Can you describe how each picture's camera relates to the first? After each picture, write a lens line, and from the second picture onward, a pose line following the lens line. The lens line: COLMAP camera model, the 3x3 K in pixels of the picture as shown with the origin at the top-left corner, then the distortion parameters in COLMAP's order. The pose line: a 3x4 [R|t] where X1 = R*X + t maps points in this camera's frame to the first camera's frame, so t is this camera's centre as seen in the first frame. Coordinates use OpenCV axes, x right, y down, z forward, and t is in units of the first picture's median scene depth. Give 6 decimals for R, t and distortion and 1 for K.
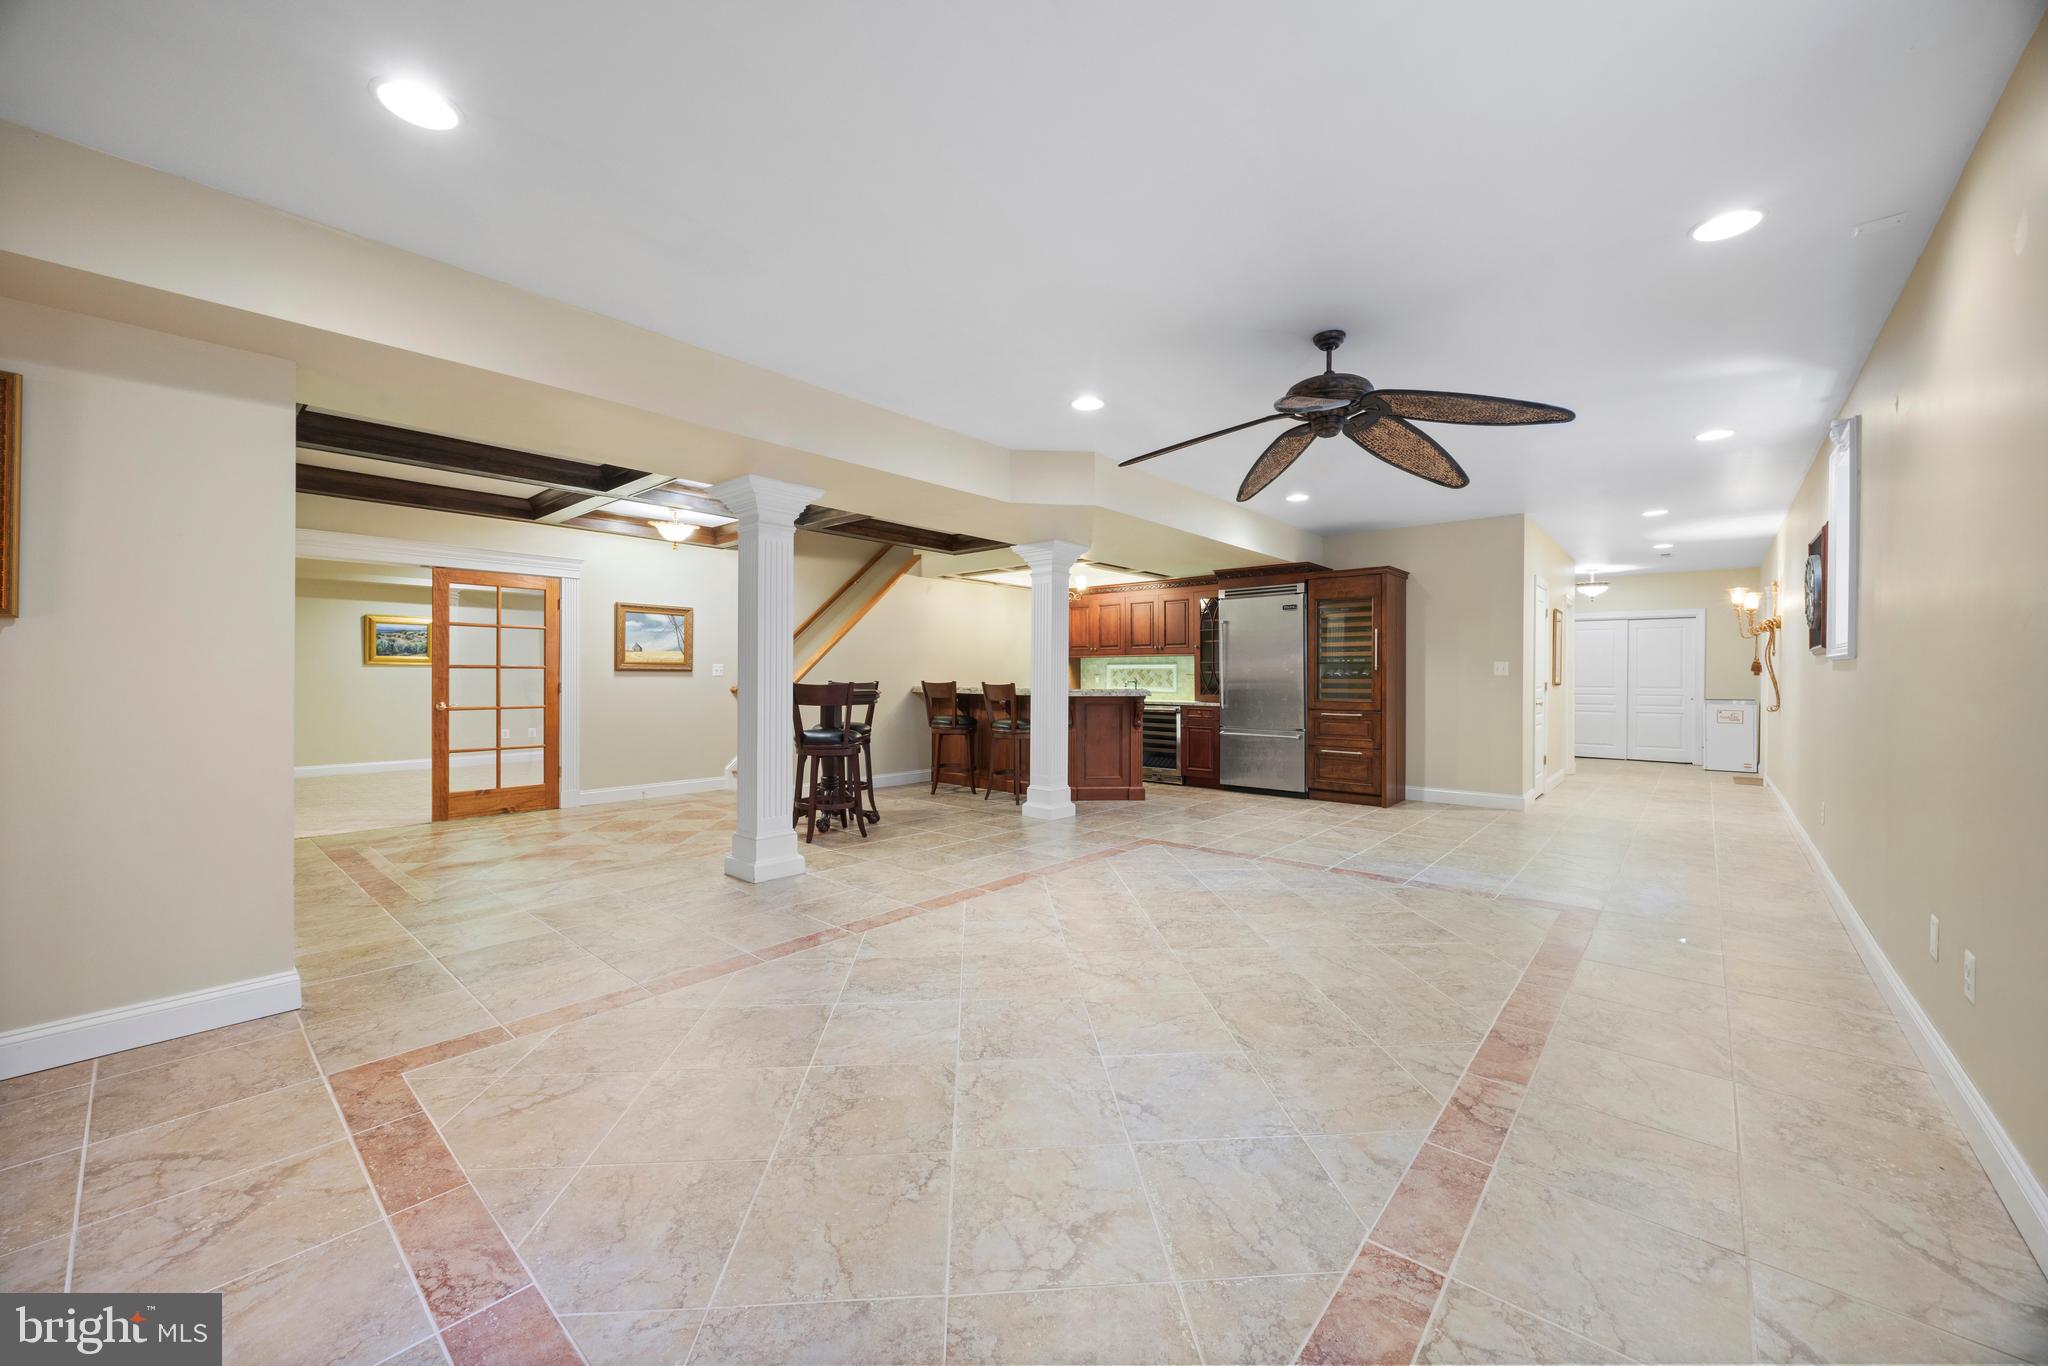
lens RADIAL K [[782.4, 0, 1035.6], [0, 782.4, 677.6], [0, 0, 1]] dist [-0.001570, 0.000156]
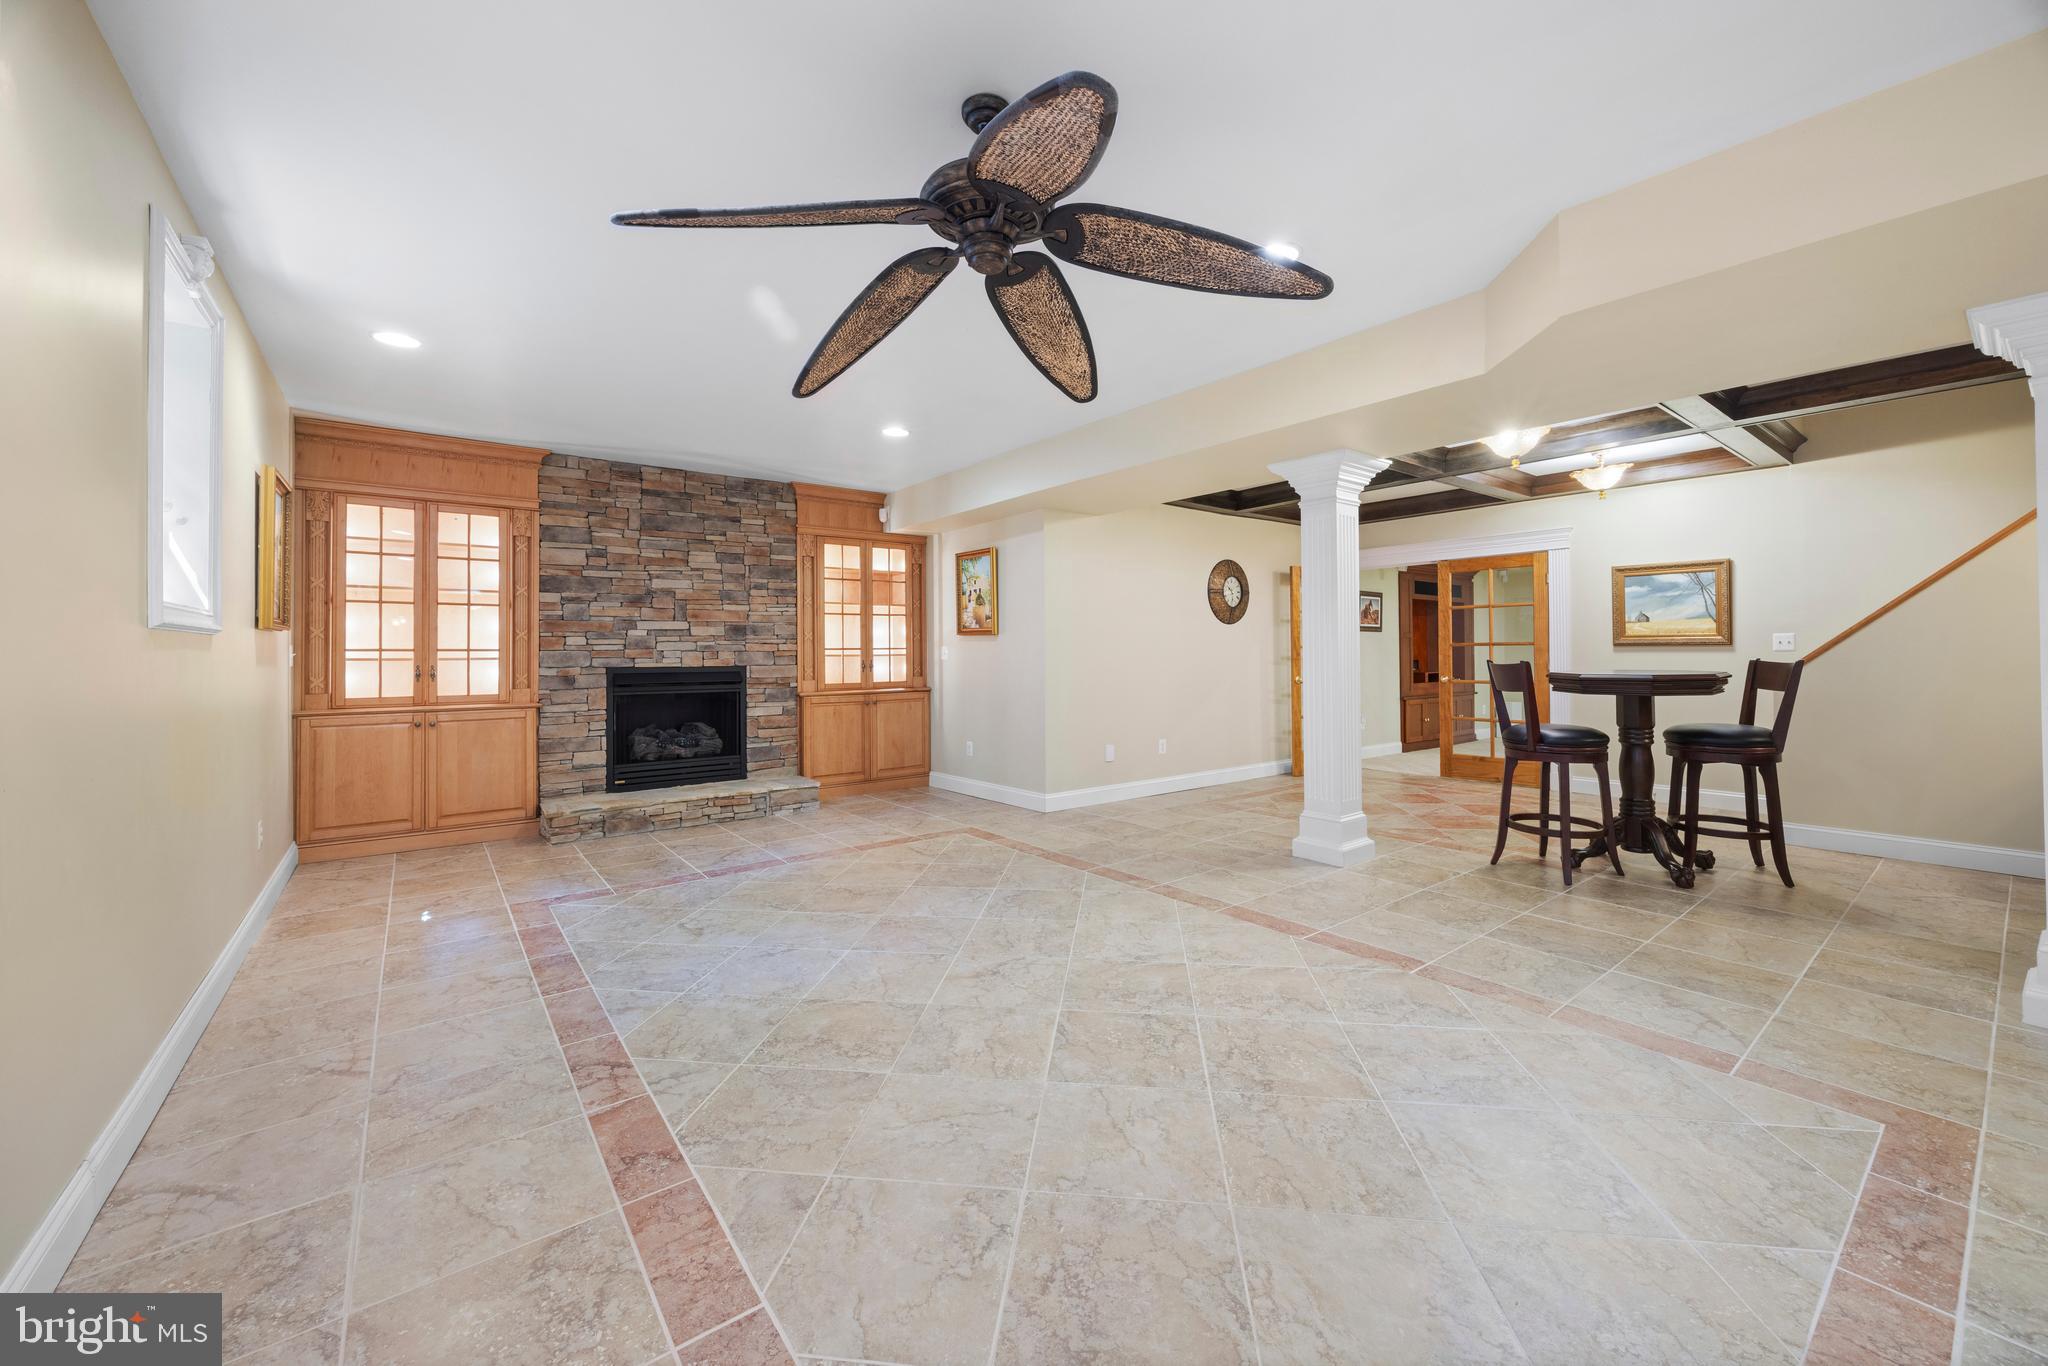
lens RADIAL K [[782.4, 0, 1022.8], [0, 782.4, 649.5], [0, 0, 1]] dist [-0.001570, 0.000156]
pose [[-0.205598, -0.006169, -0.978617, 0.851268], [0.006961, 0.999946, -0.007766, -0.004580], [0.978612, -0.008409, -0.205543, 1.013921]]
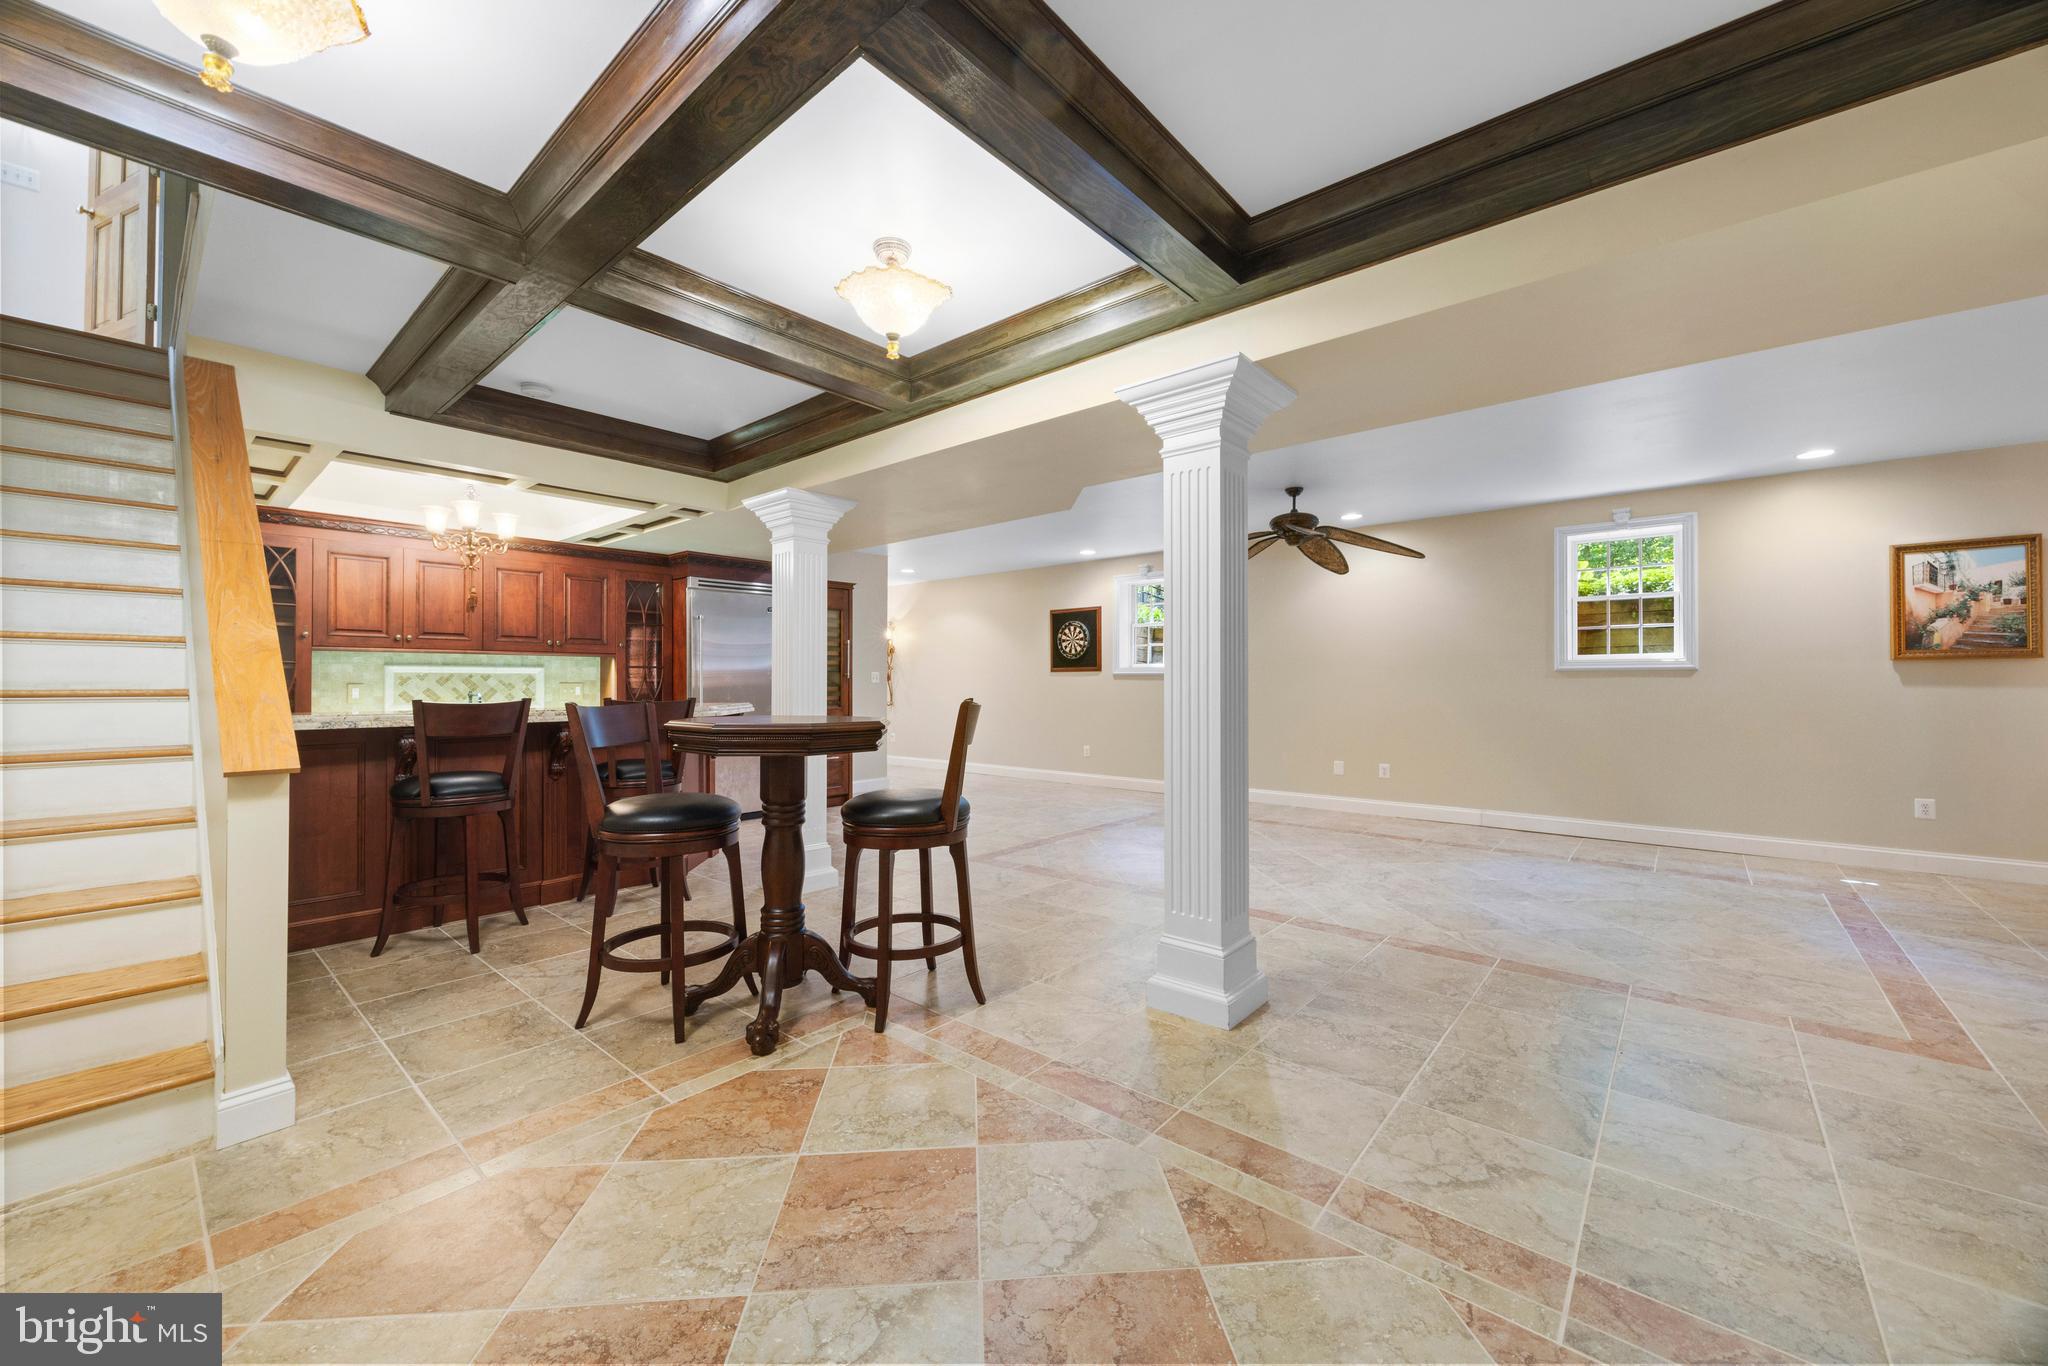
lens RADIAL K [[782.4, 0, 1030.5], [0, 782.4, 678.6], [0, 0, 1]] dist [-0.001570, 0.000156]
pose [[-0.013660, 0.001388, 0.999906, -1.188863], [0.006965, 0.999975, -0.001293, -0.009764], [-0.999882, 0.006946, -0.013670, 1.413385]]
